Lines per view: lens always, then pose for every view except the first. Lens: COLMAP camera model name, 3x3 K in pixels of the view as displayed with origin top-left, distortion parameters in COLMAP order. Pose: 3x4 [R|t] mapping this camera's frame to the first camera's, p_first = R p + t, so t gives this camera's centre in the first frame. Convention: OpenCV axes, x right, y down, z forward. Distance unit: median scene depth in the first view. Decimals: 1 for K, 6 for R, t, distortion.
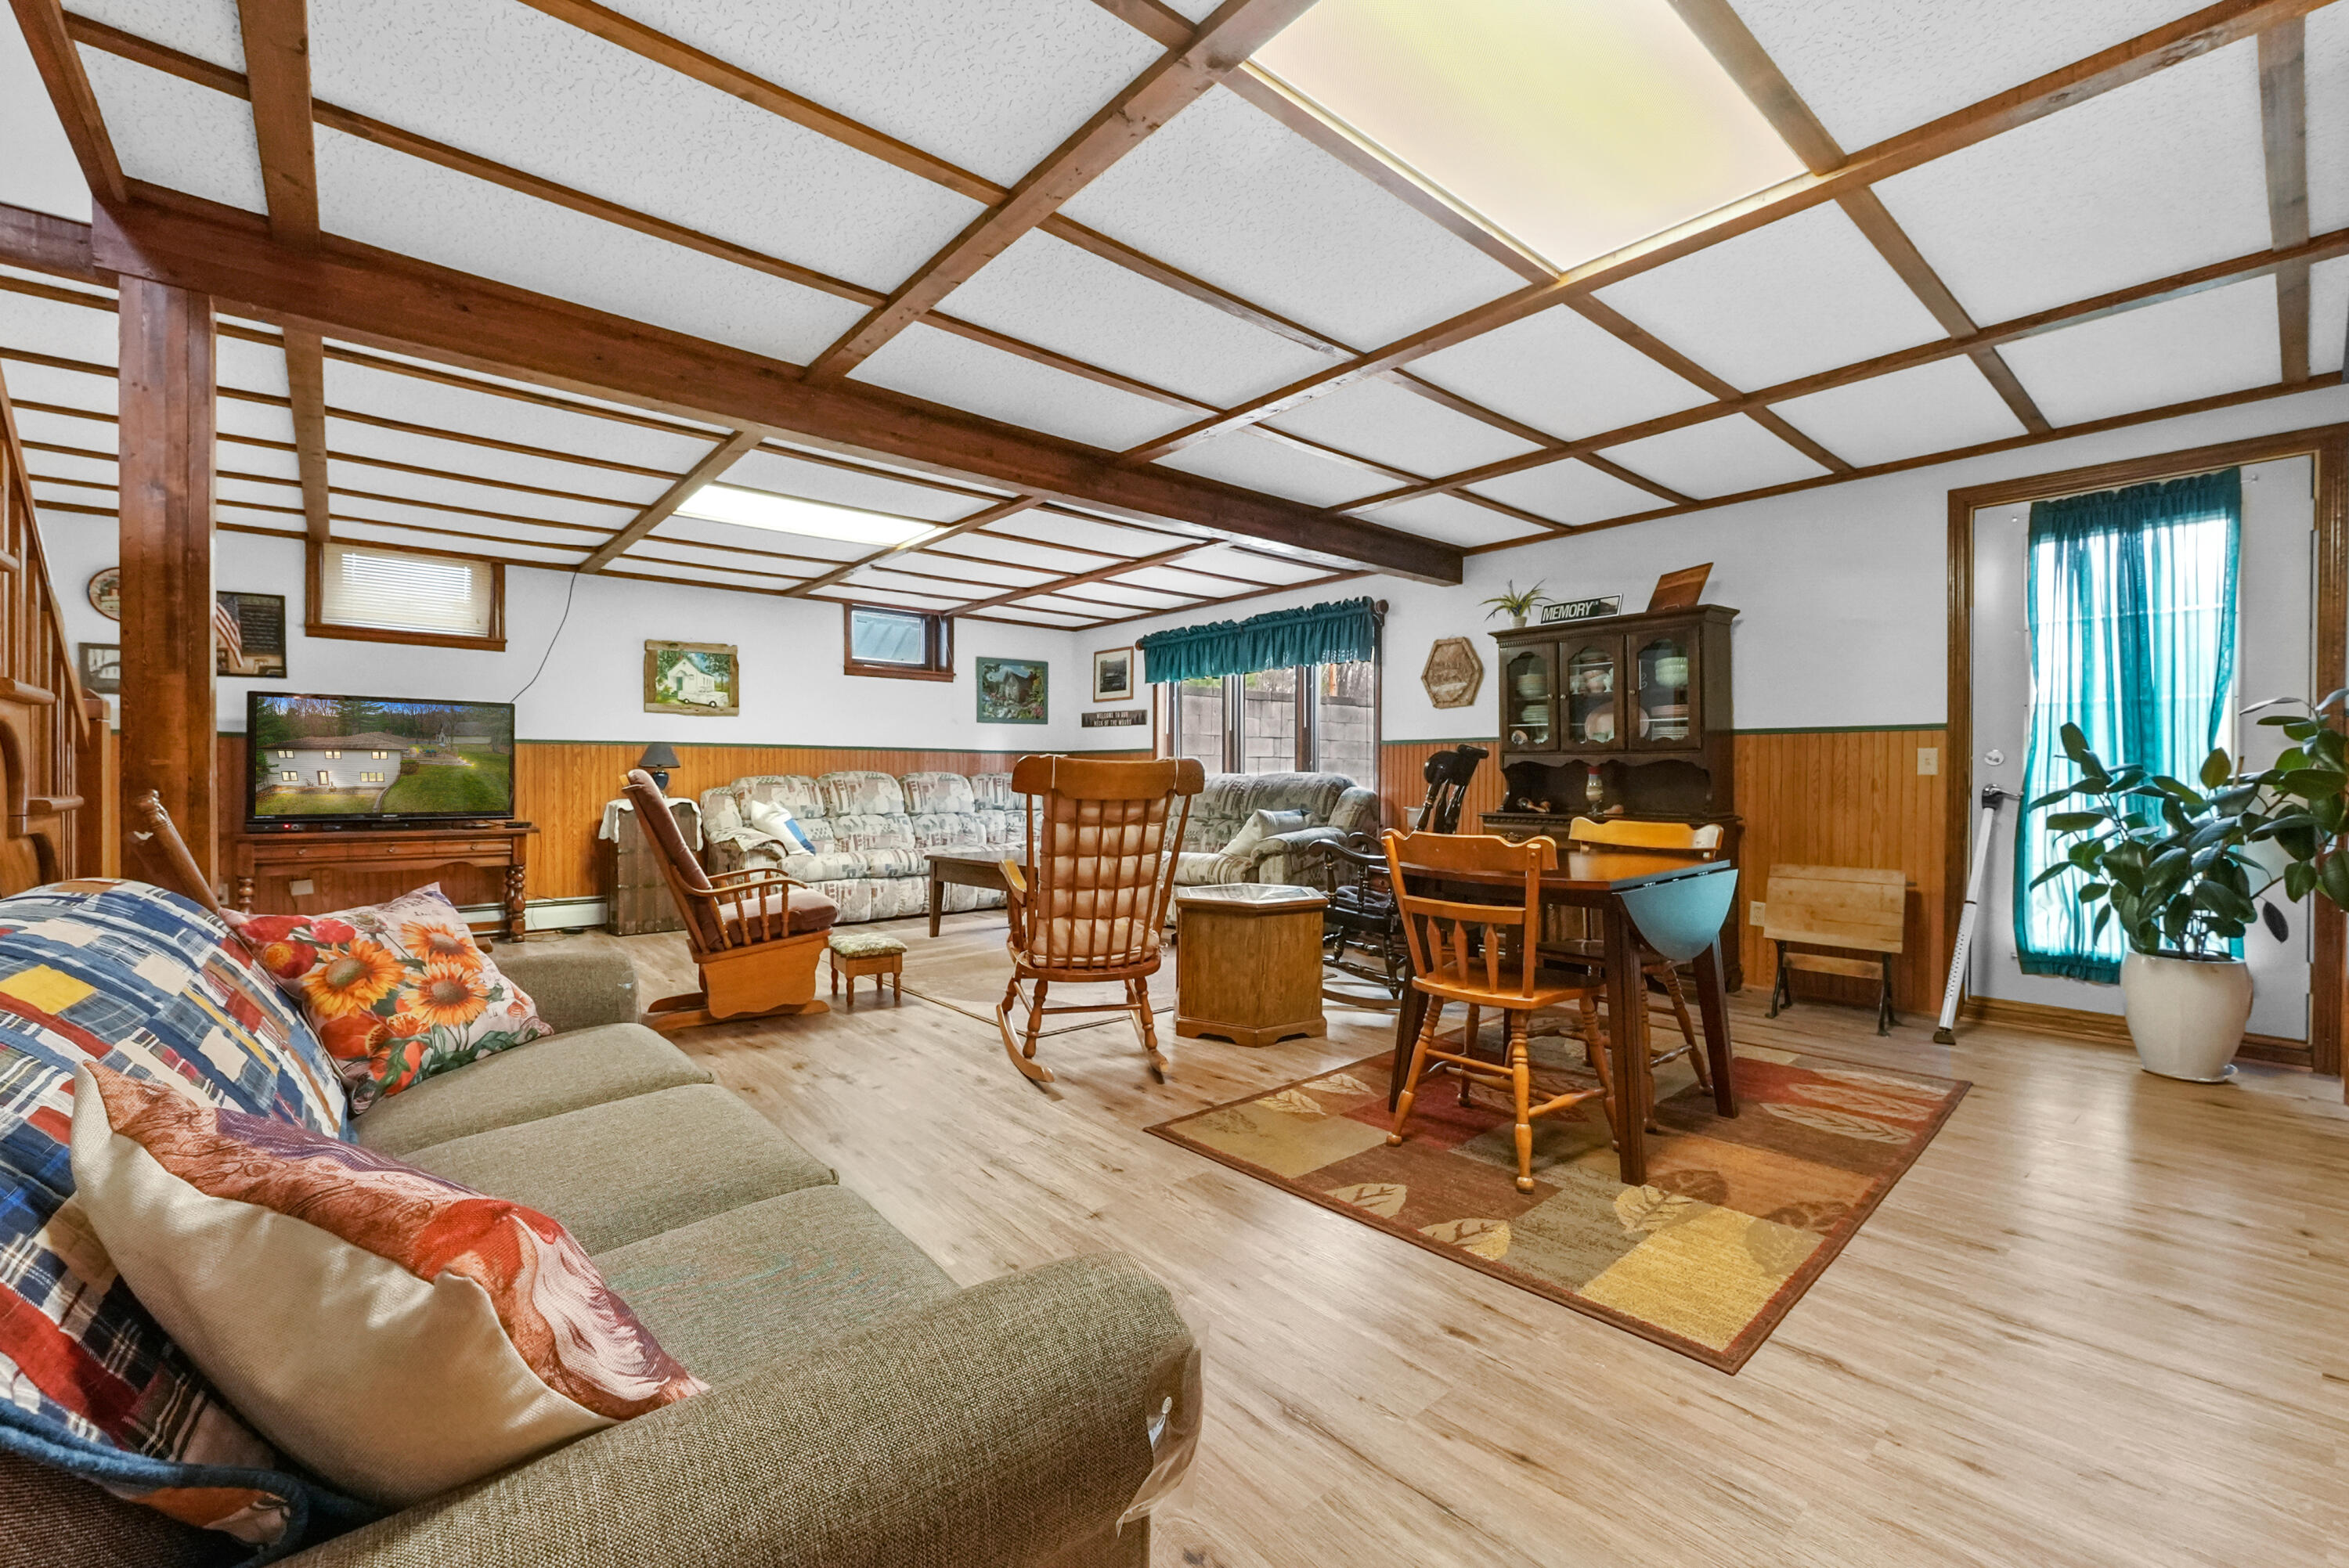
lens RADIAL K [[960.2, 0, 1182.1], [0, 960.2, 757.8], [0, 0, 1]] dist [-0.009490, 0.000218]
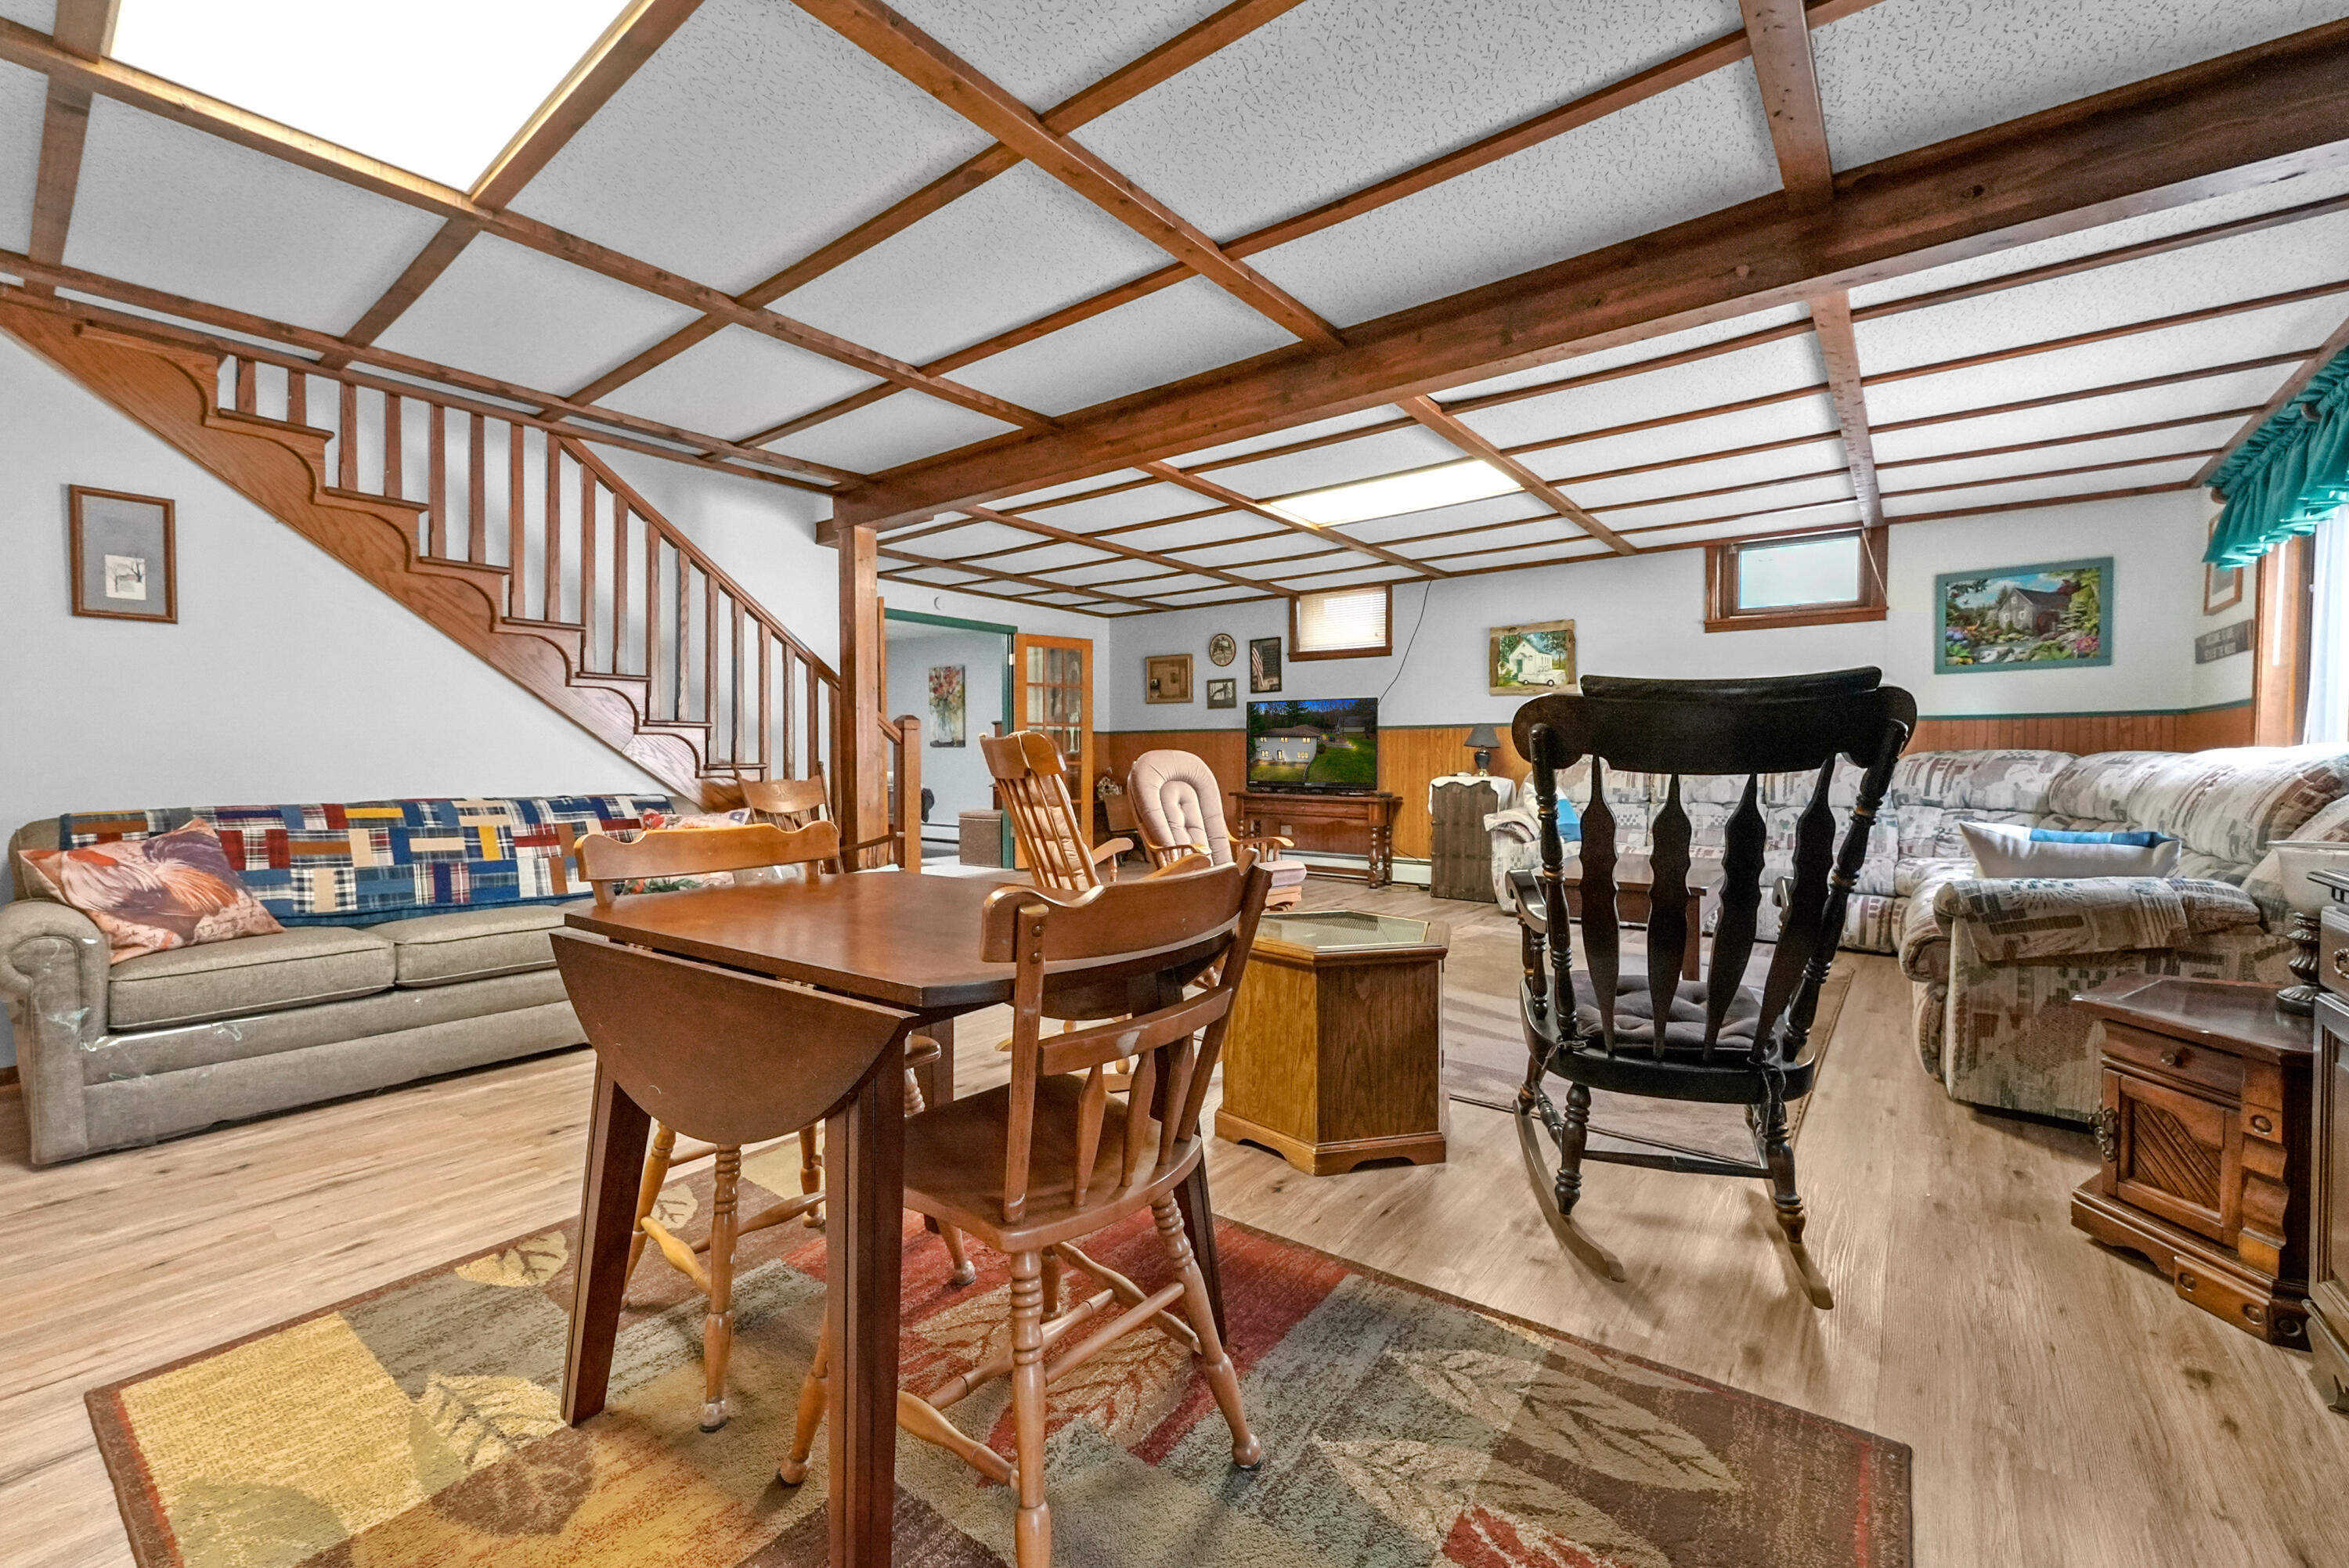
lens RADIAL K [[943.0, 0, 1185.0], [0, 943.0, 773.2], [0, 0, 1]] dist [0.000737, 0.000004]
pose [[0.203341, 0.016787, -0.978964, 0.441256], [0.020424, 0.999563, 0.021382, 0.009678], [0.978895, -0.024342, 0.202909, 0.490329]]
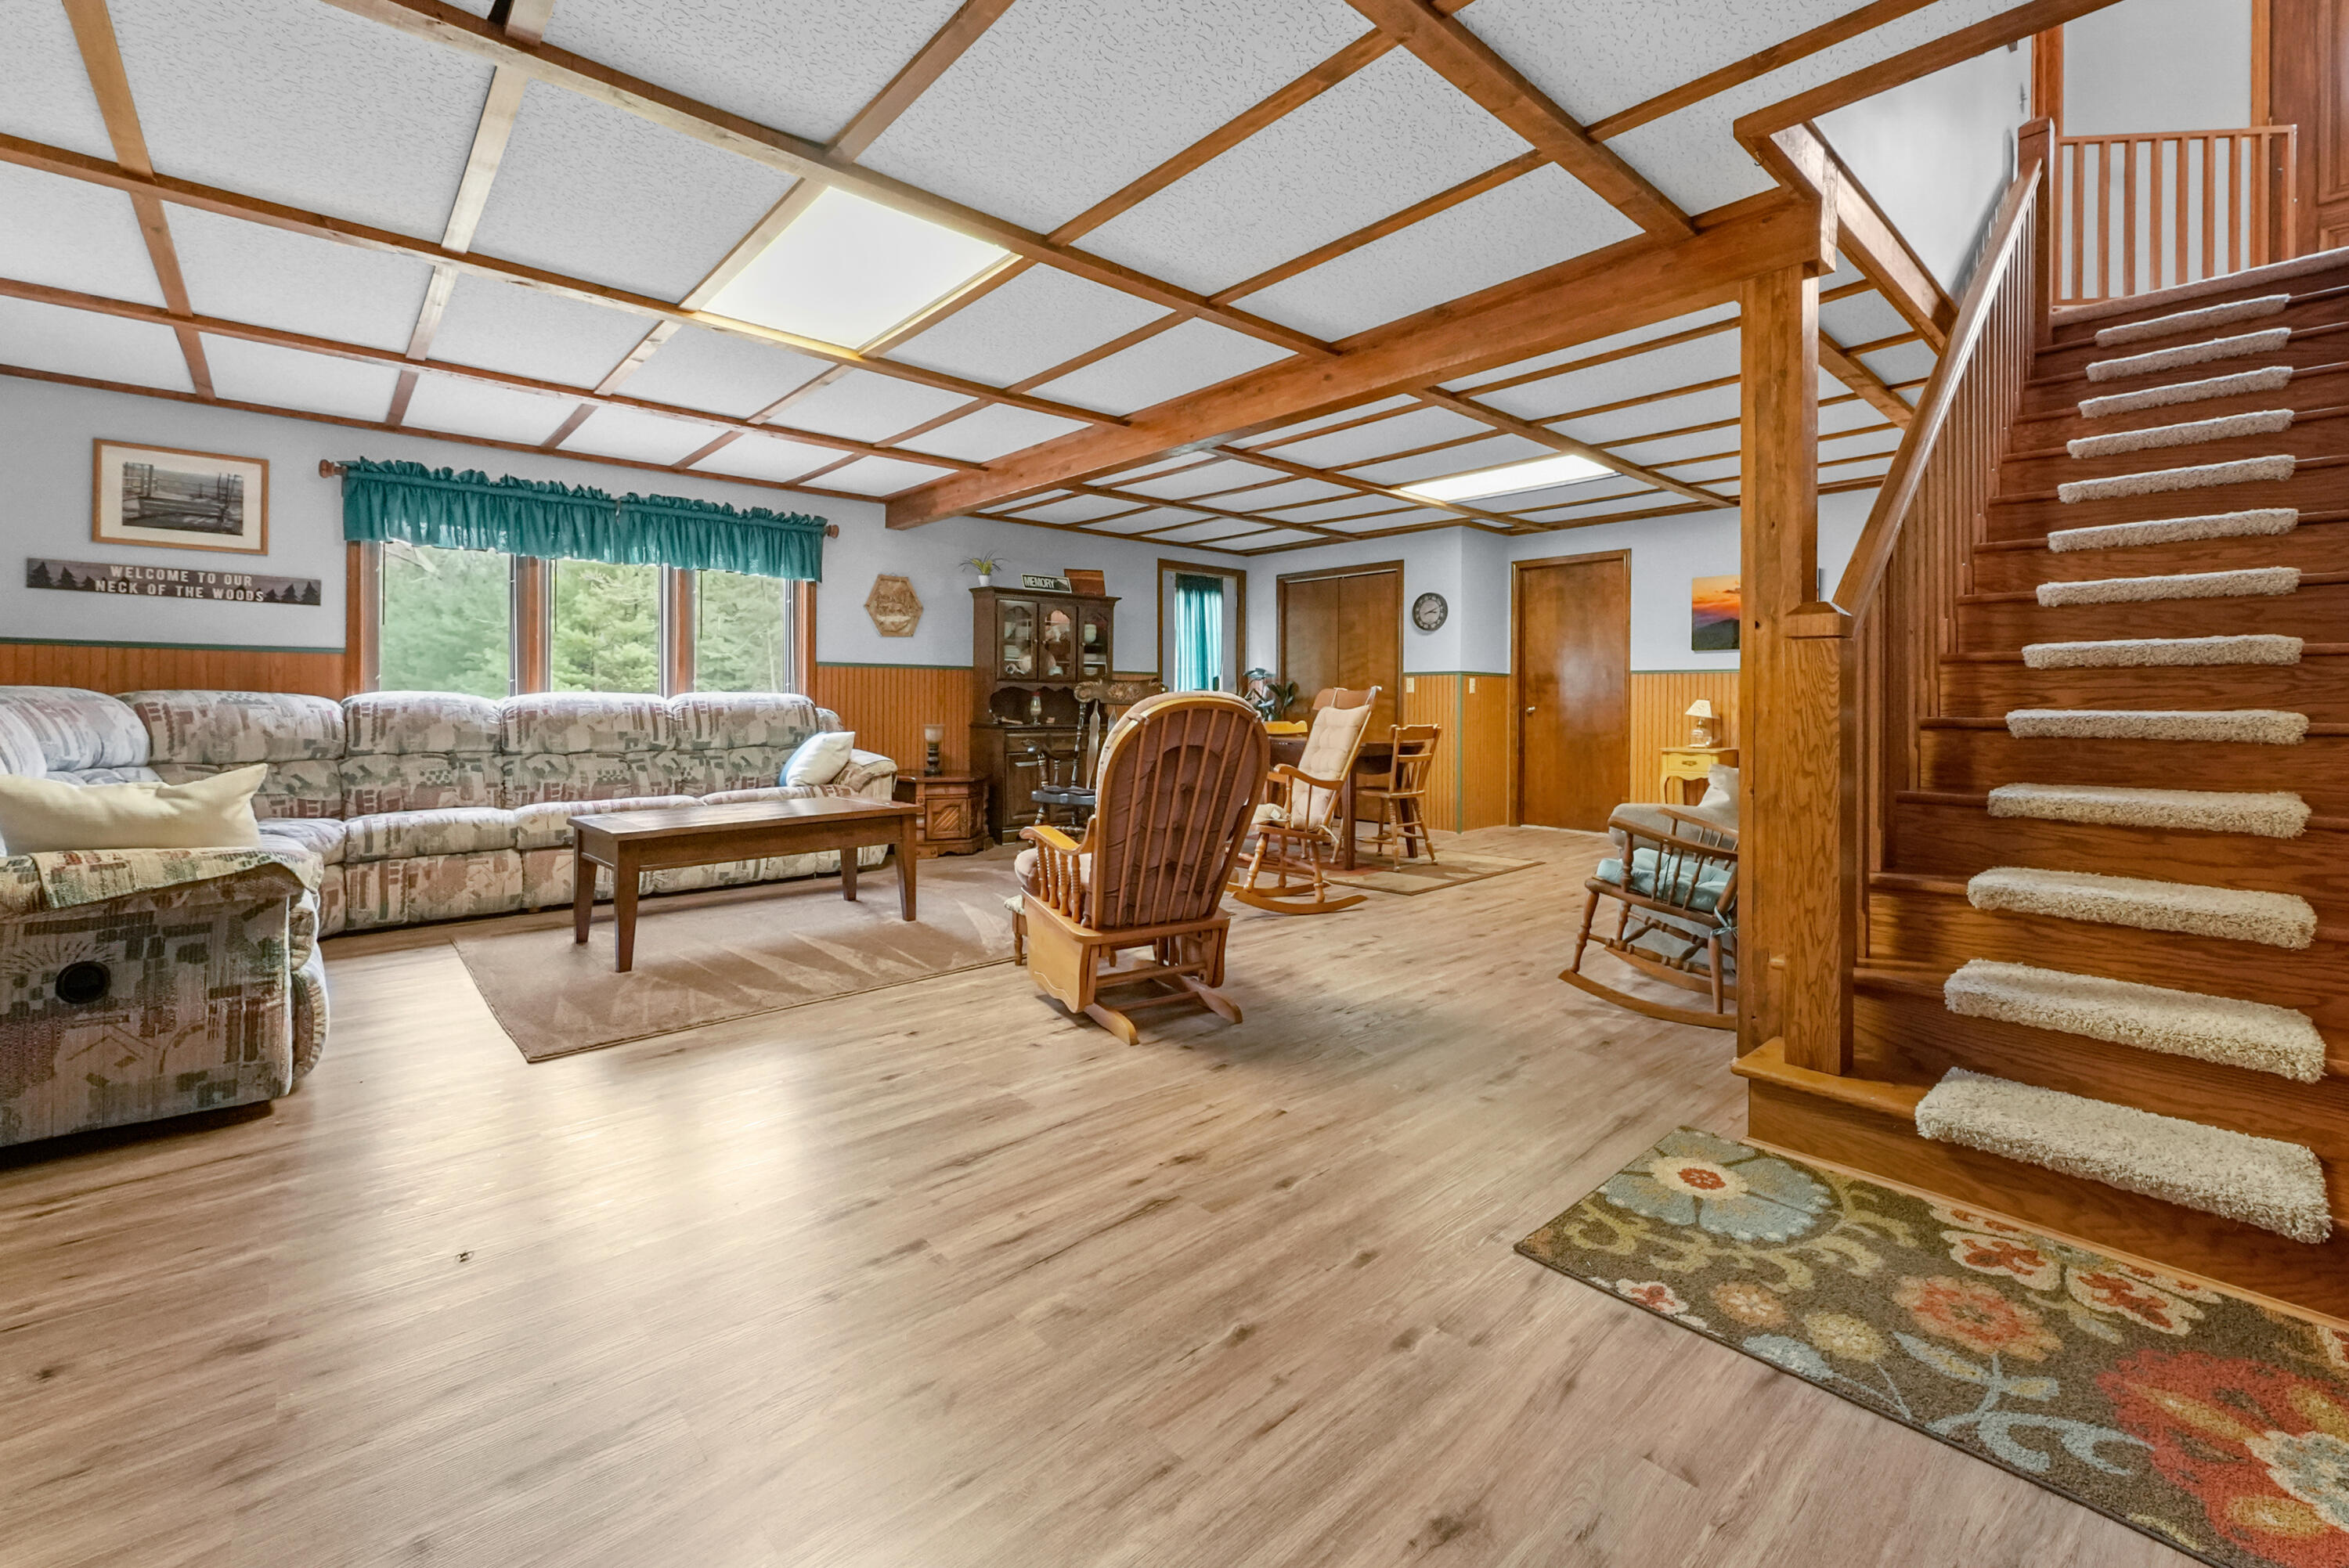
lens RADIAL K [[981.2, 0, 1202.2], [0, 981.2, 707.4], [0, 0, 1]] dist [0.002168, 0.000382]
pose [[-0.040970, -0.011025, 0.999100, -0.870778], [-0.023658, 0.999669, 0.010062, 0.010726], [-0.998880, -0.023224, -0.041218, 0.664099]]
